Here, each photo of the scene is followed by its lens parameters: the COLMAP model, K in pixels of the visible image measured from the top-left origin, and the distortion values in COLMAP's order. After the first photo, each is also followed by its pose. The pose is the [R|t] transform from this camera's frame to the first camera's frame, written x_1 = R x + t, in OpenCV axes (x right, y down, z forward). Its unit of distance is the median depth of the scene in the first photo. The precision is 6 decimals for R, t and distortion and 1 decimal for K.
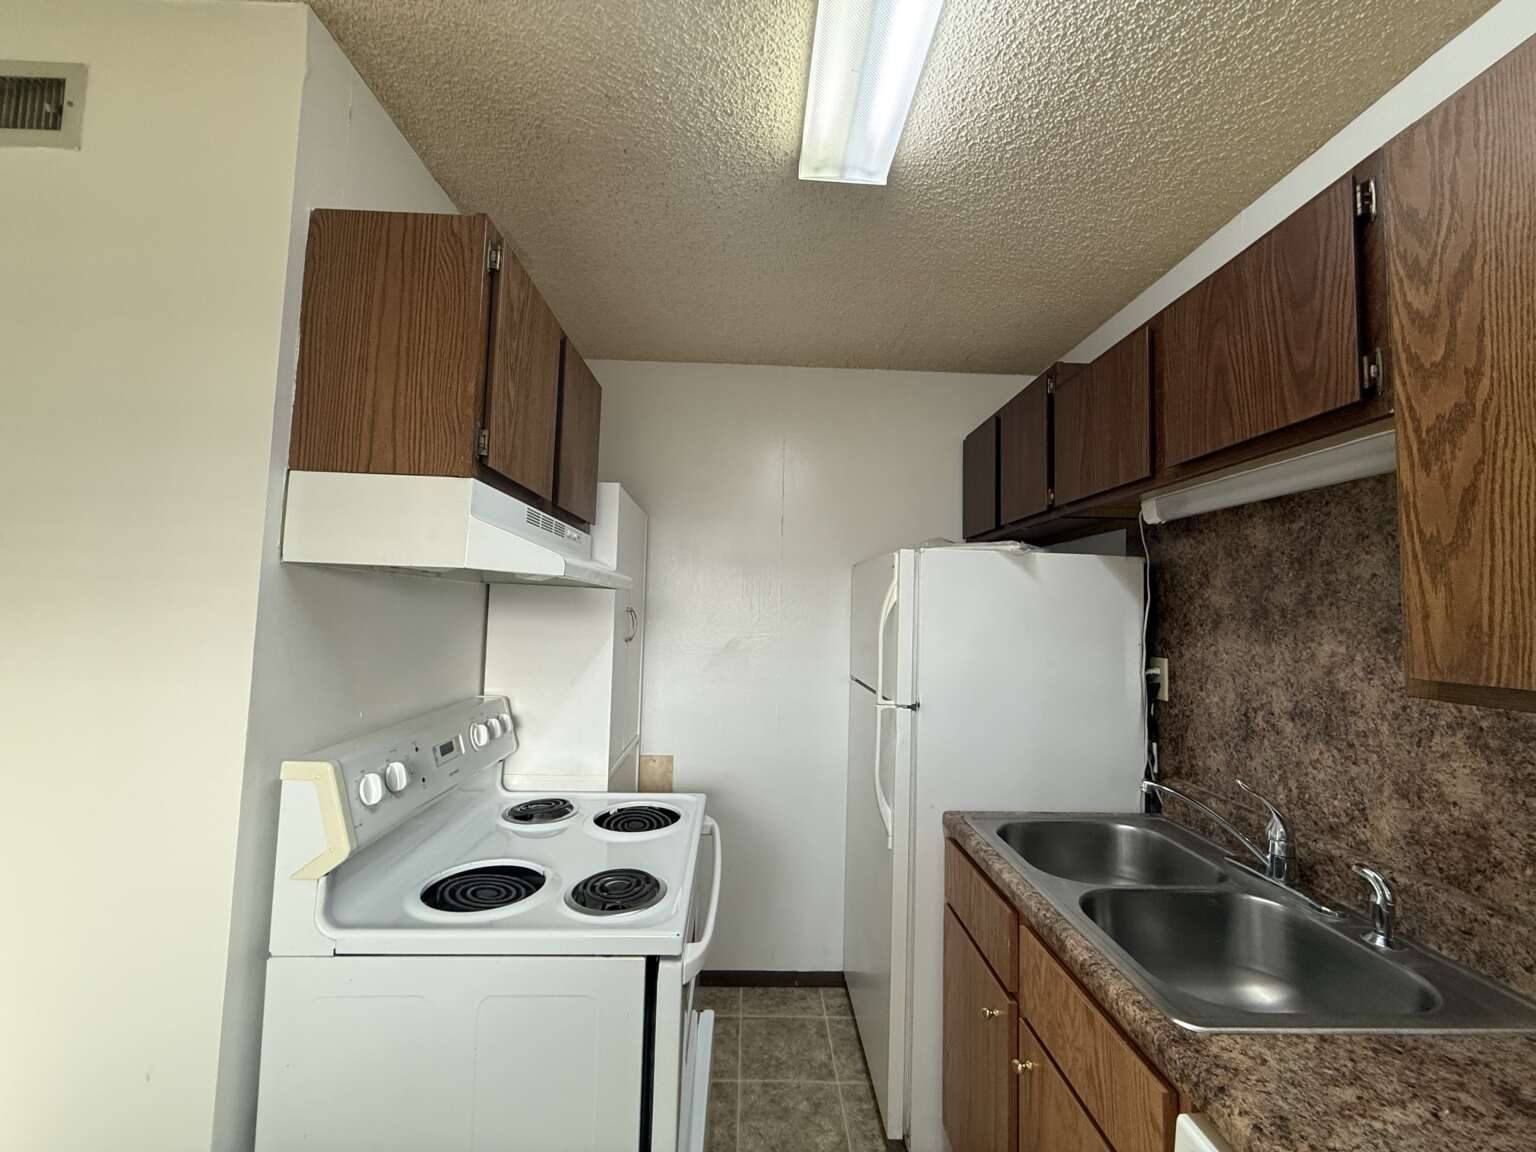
lens RADIAL K [[610.4, 0, 762.2], [0, 610.4, 576.5], [0, 0, 1]] dist [0.000268, 0.000229]
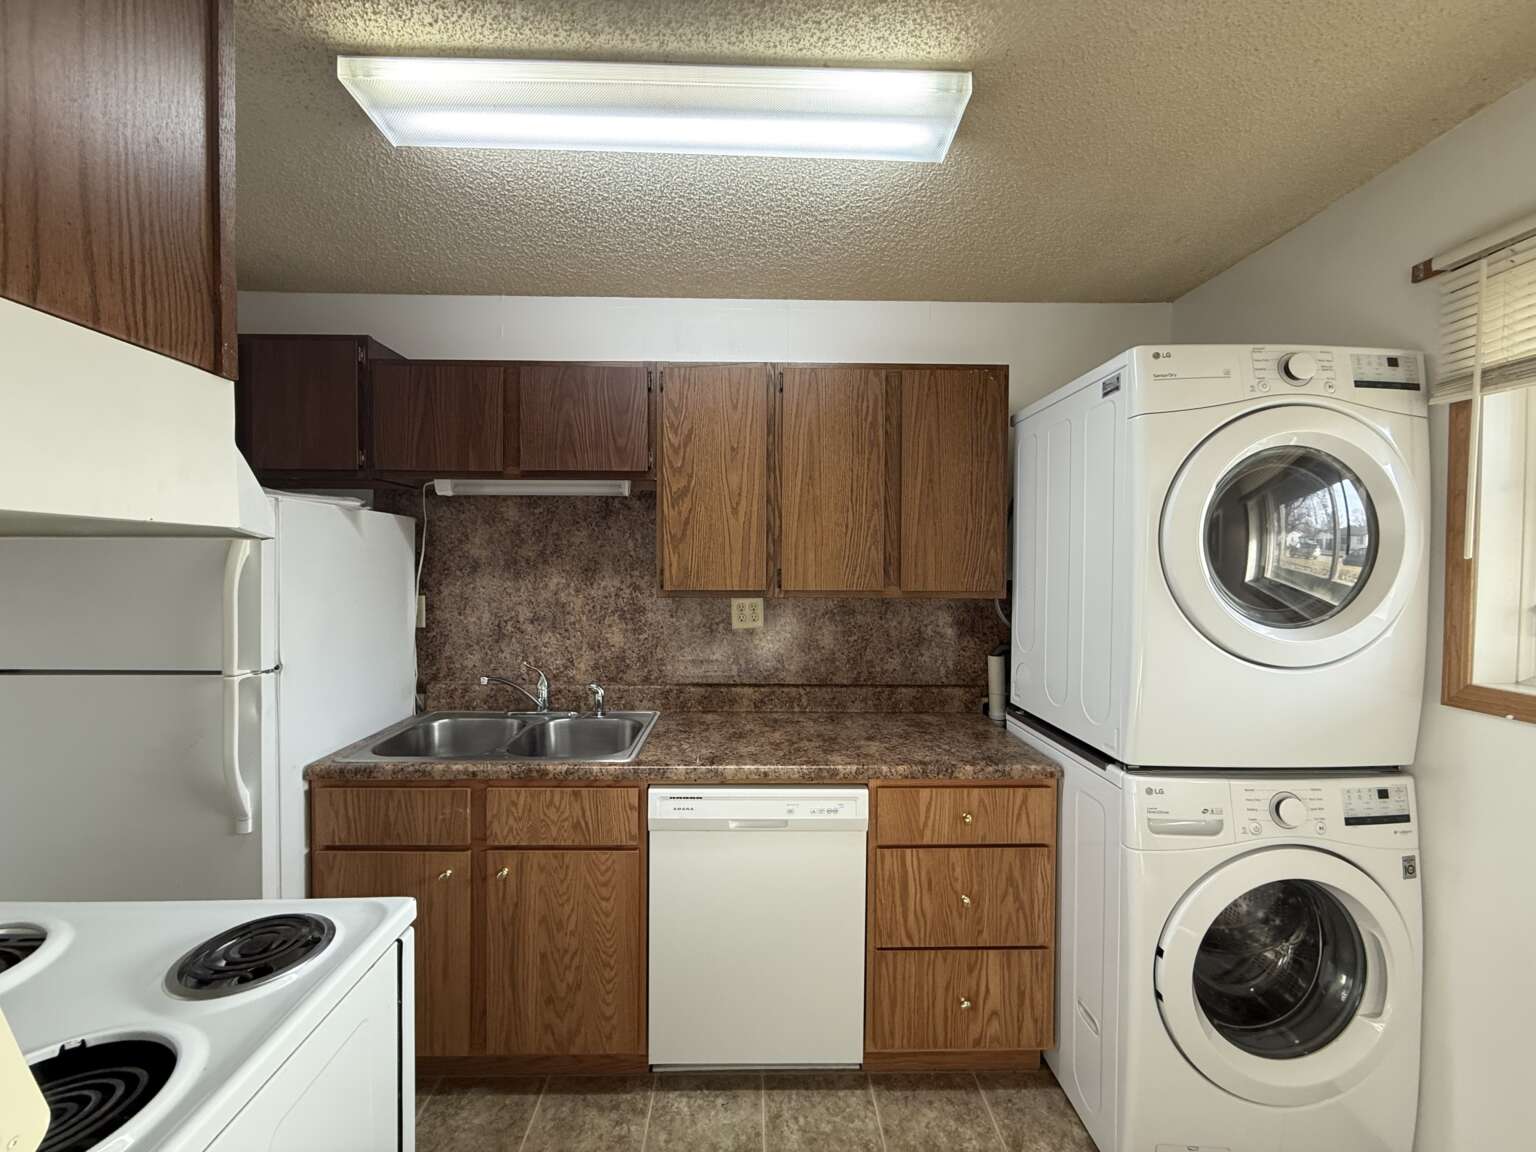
lens RADIAL K [[610.4, 0, 764.1], [0, 610.4, 577.6], [0, 0, 1]] dist [0.000268, 0.000229]
pose [[0.003377, -0.048151, 0.998834, -0.899705], [-0.063020, 0.996844, 0.048268, -0.019999], [-0.998007, -0.063110, 0.000332, 0.368374]]
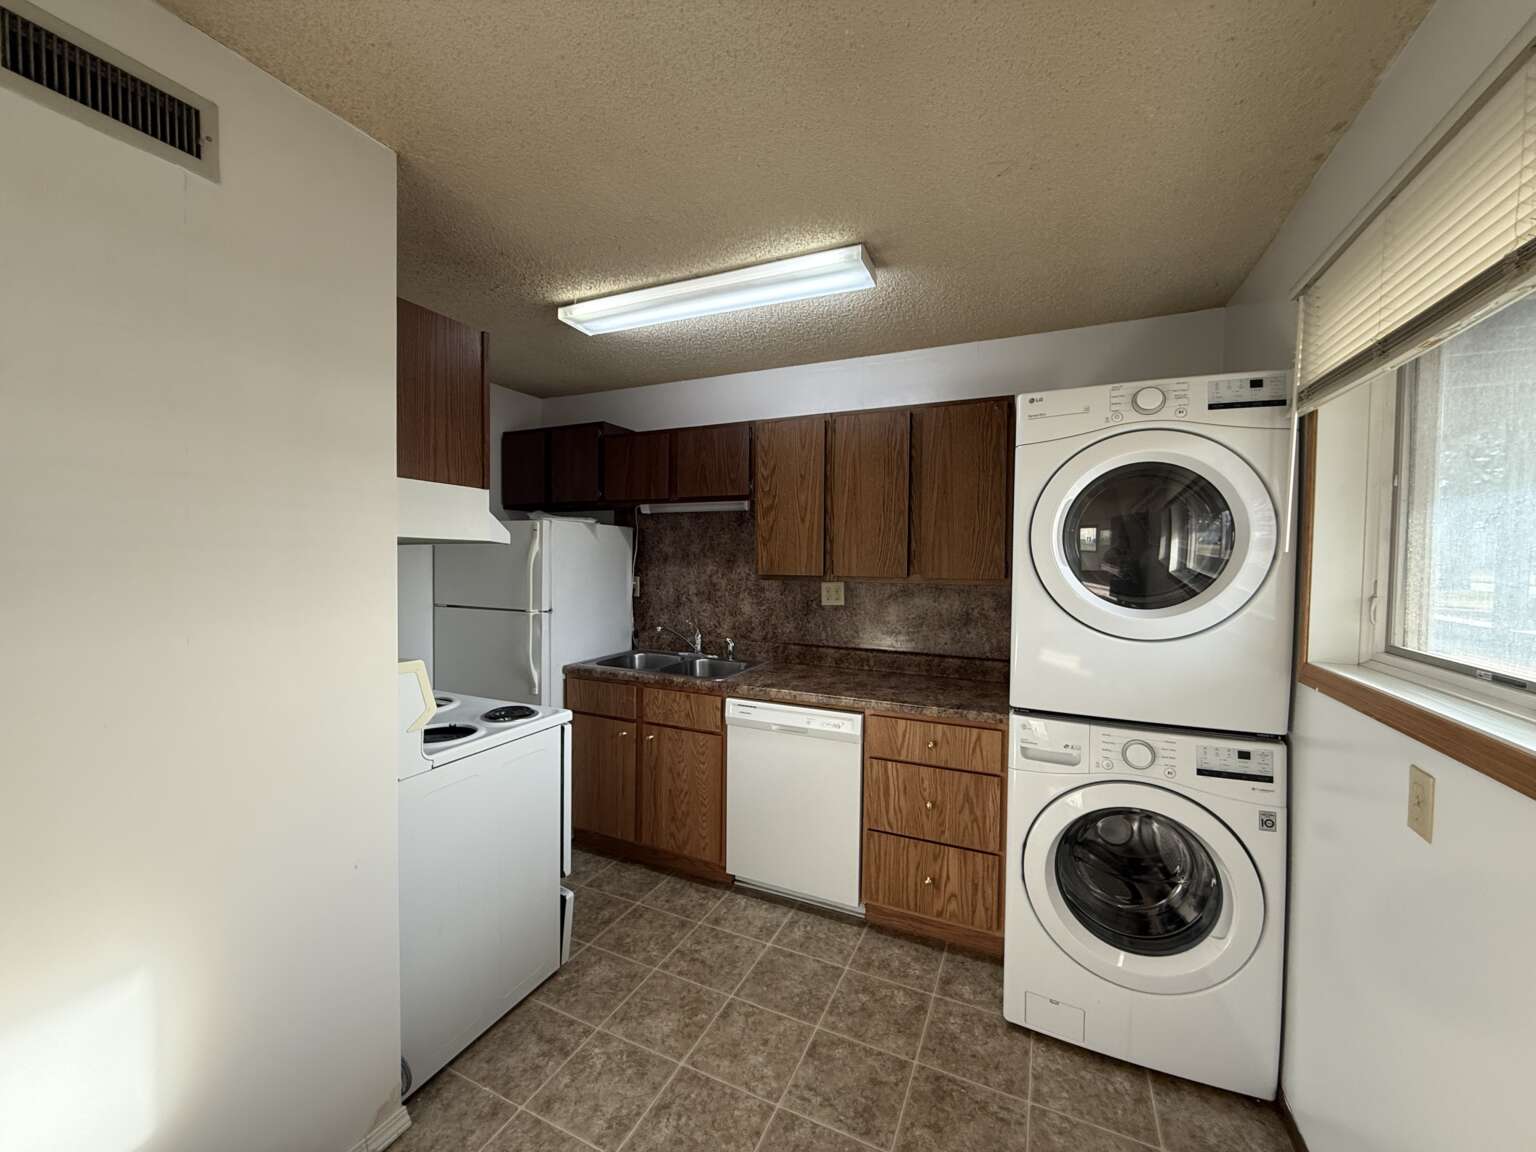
lens RADIAL K [[610.4, 0, 762.3], [0, 610.4, 578.5], [0, 0, 1]] dist [0.000268, 0.000229]
pose [[0.446116, -0.052214, 0.893451, -1.401793], [-0.050191, 0.995266, 0.083225, -0.074525], [-0.893567, -0.081971, 0.441383, -0.415685]]
